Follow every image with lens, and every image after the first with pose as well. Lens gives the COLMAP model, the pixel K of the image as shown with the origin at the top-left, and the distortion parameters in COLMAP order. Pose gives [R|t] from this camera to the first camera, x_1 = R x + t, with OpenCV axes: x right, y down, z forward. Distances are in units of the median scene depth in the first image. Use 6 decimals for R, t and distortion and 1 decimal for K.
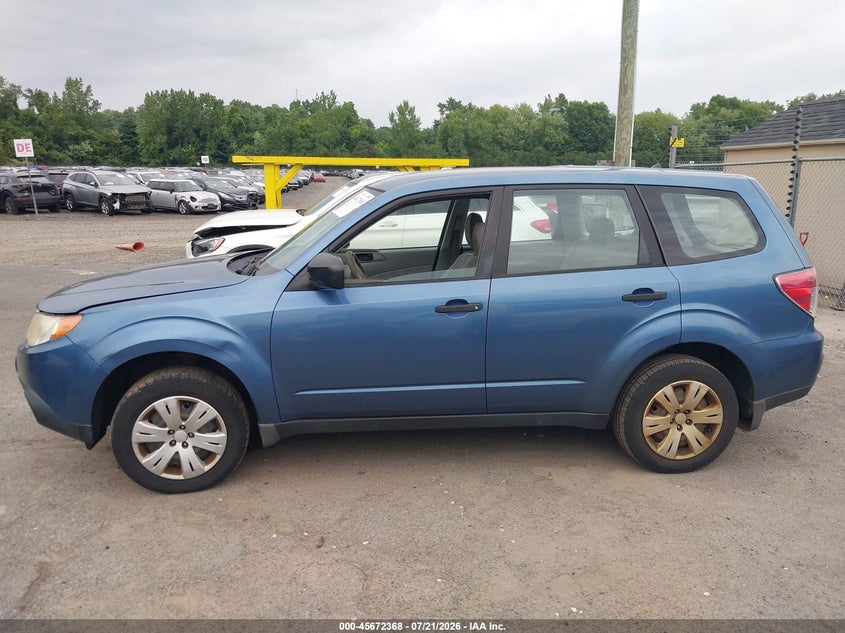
lens RADIAL K [[654.9, 0, 425.2], [0, 654.9, 312.7], [0, 0, 1]] dist [0.060451, -0.094028]
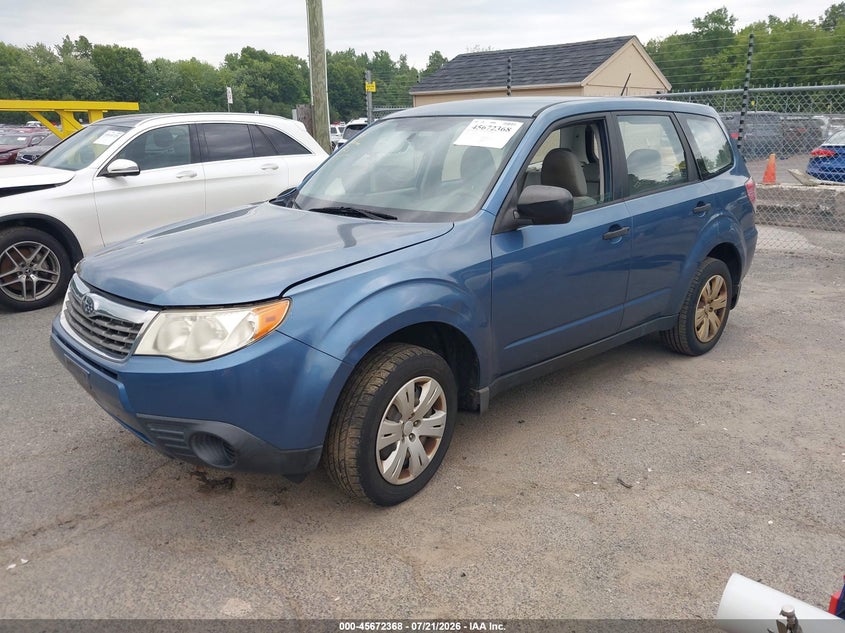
lens RADIAL K [[654.9, 0, 425.2], [0, 654.9, 312.7], [0, 0, 1]] dist [0.060451, -0.094028]
pose [[0.806227, -0.174268, 0.565357, -0.778799], [0.134705, 0.984604, 0.111402, -0.037982], [-0.576067, -0.013659, 0.817289, 0.334224]]
